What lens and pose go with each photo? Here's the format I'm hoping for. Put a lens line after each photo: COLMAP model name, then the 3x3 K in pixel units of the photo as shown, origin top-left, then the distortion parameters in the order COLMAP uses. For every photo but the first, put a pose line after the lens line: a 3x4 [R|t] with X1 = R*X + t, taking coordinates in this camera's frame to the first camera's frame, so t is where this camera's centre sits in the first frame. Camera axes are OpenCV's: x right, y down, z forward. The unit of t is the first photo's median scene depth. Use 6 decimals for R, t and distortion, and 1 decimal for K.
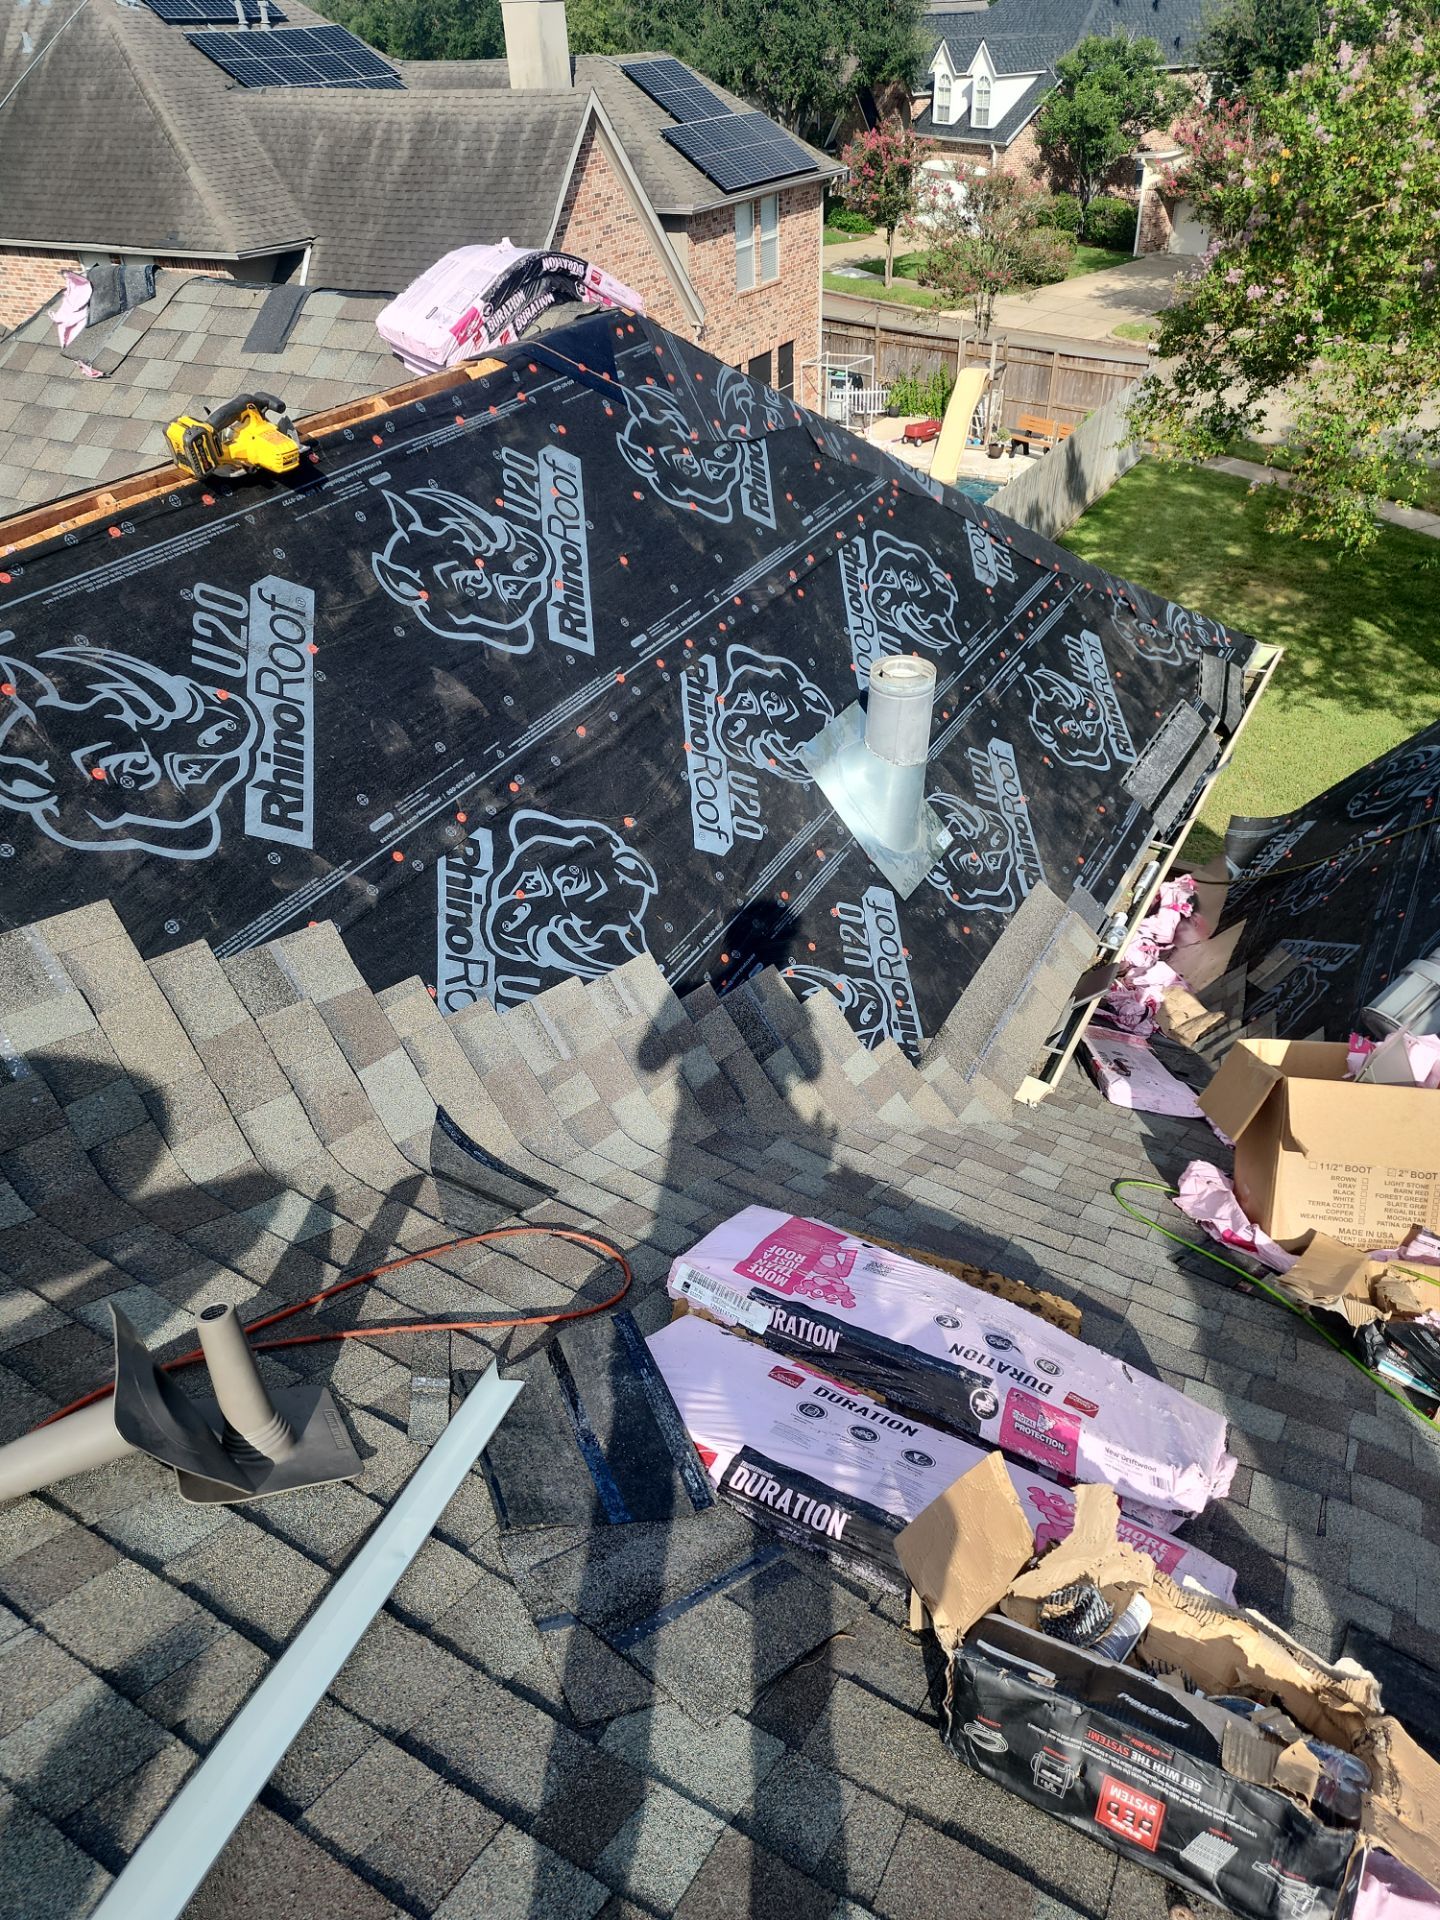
lens RADIAL K [[1313.9, 0, 737.4], [0, 1313.9, 1051.2], [0, 0, 1]] dist [0.054241, -0.041584]
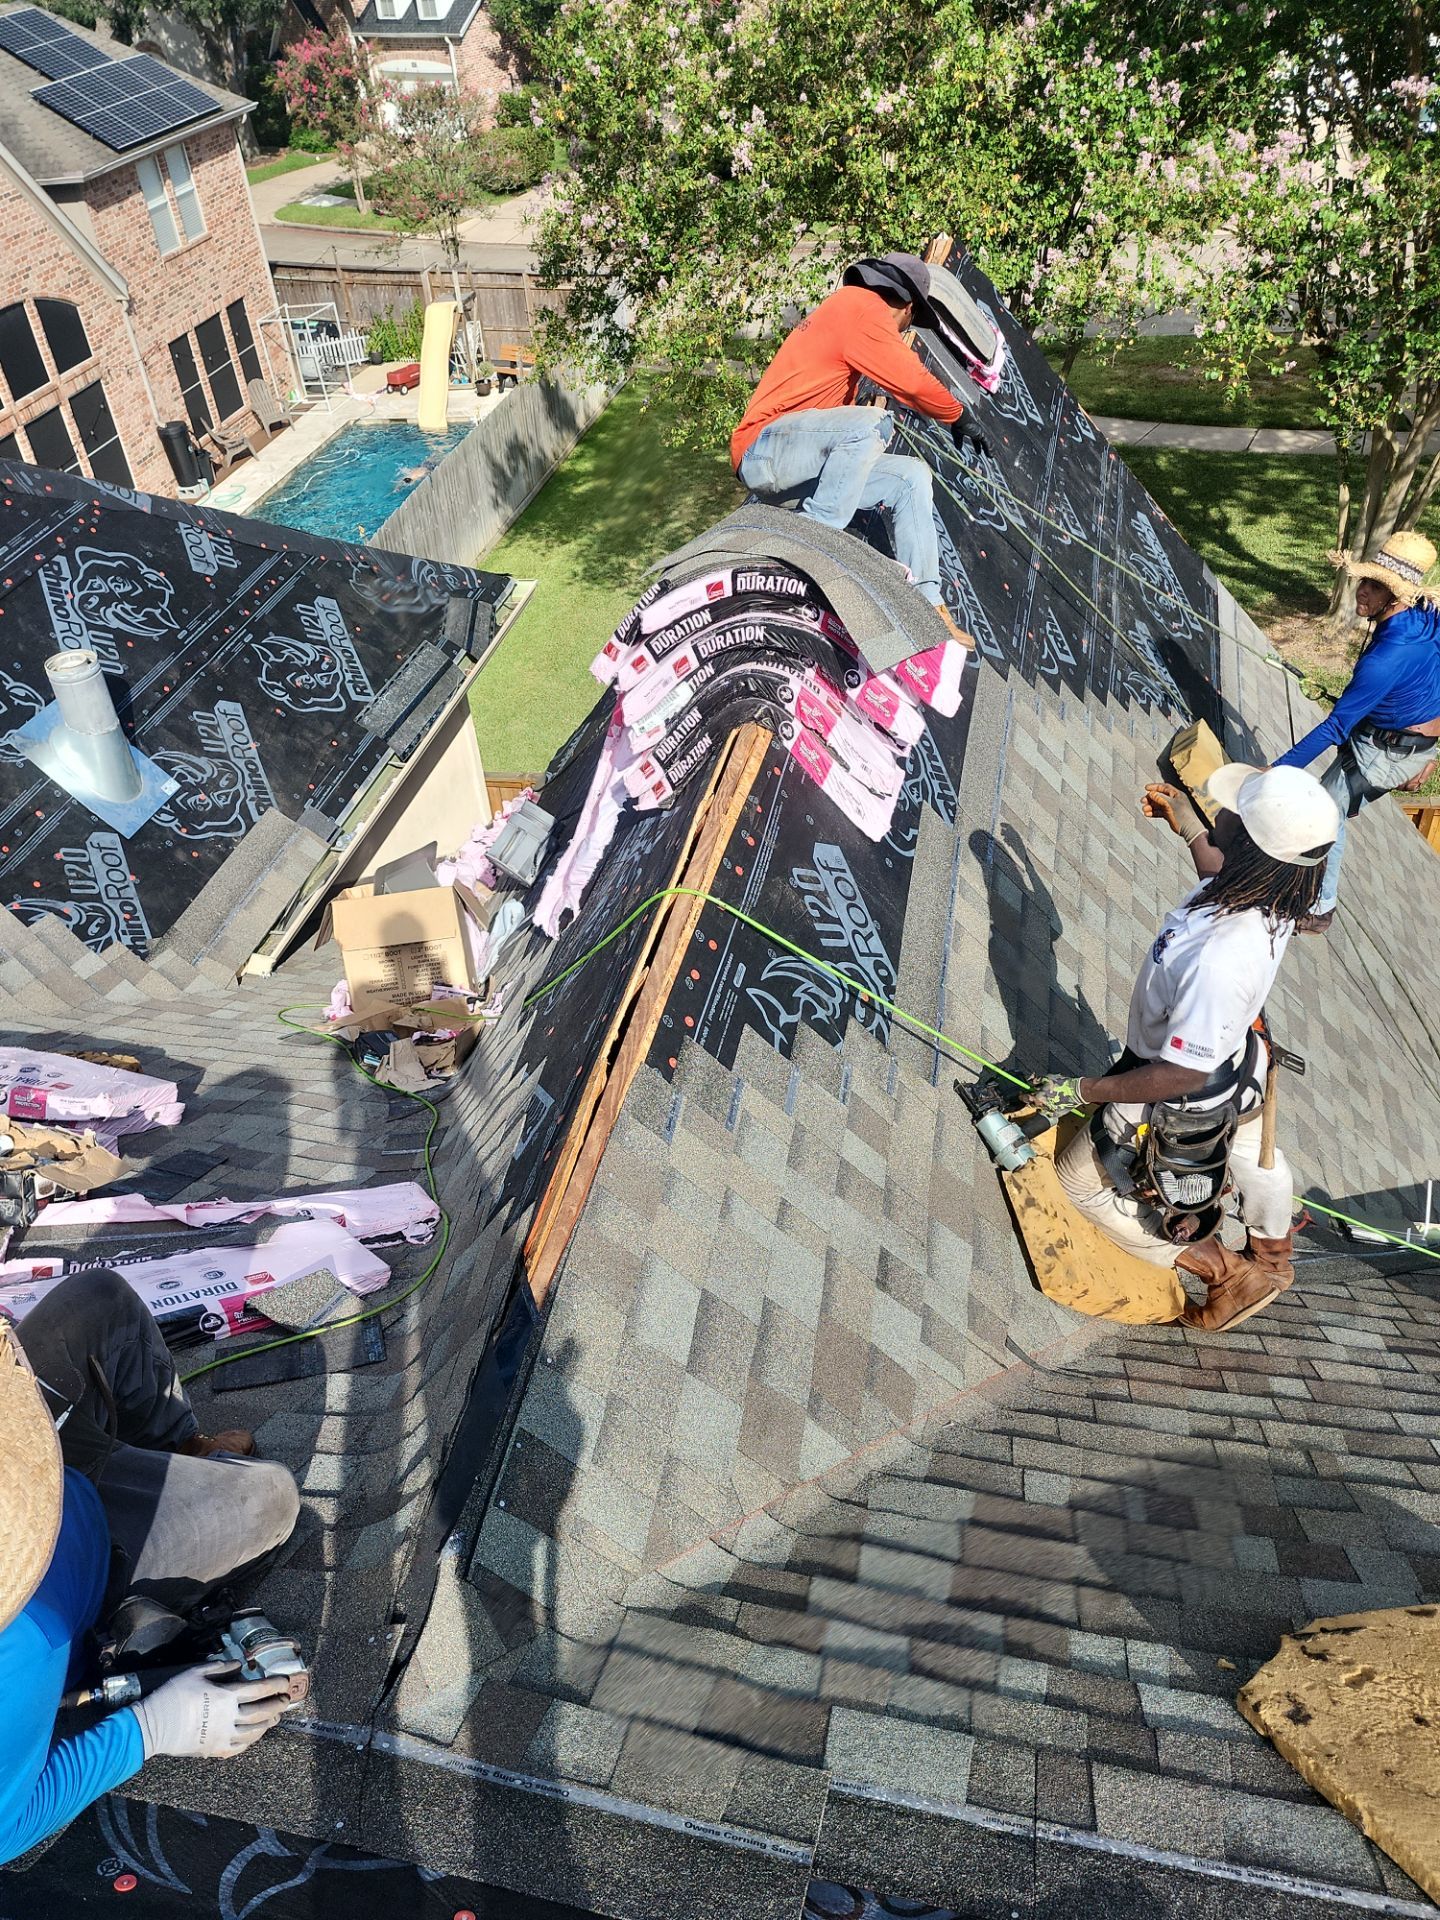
lens RADIAL K [[1425.9, 0, 634.0], [0, 1425.9, 1101.8], [0, 0, 1]] dist [0.083795, -0.043180]
pose [[0.968895, -0.211641, 0.128256, 0.321501], [0.206771, 0.977094, 0.050322, 0.146096], [-0.135969, -0.022237, 0.990464, -0.413491]]
